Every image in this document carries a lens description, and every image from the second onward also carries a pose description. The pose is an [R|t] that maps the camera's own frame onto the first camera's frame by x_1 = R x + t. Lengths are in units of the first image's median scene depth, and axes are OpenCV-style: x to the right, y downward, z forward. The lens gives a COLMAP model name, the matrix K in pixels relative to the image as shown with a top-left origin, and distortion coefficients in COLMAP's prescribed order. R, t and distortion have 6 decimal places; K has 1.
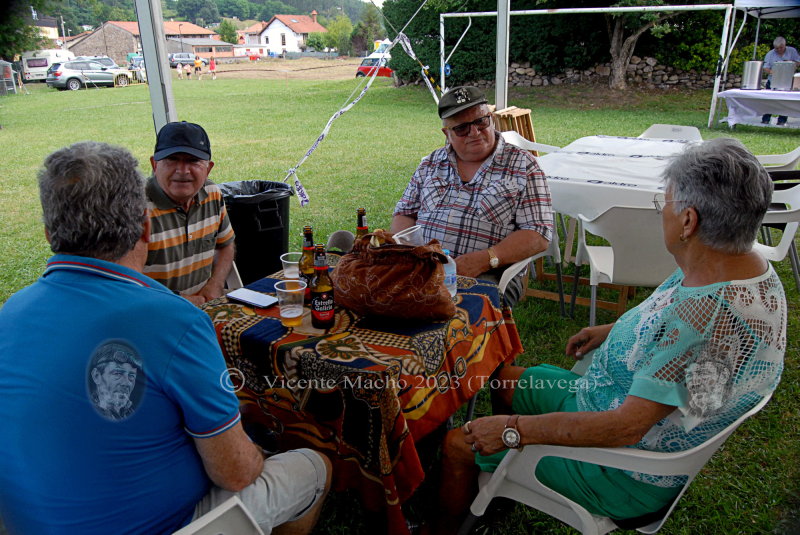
lens RADIAL K [[625.2, 0, 400.0], [0, 625.2, 267.5], [0, 0, 1]] dist [-0.069882, 0.008333]
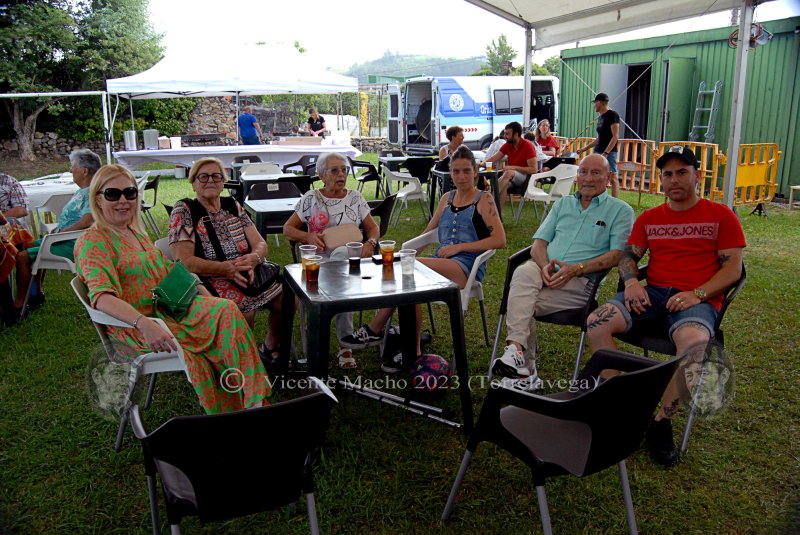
lens RADIAL K [[625.2, 0, 400.0], [0, 625.2, 267.5], [0, 0, 1]] dist [-0.069882, 0.008333]
pose [[0.637851, -0.182273, 0.748280, -0.096982], [0.264528, 0.964332, 0.009412, 0.080953], [-0.723306, 0.191937, 0.663317, -0.231554]]
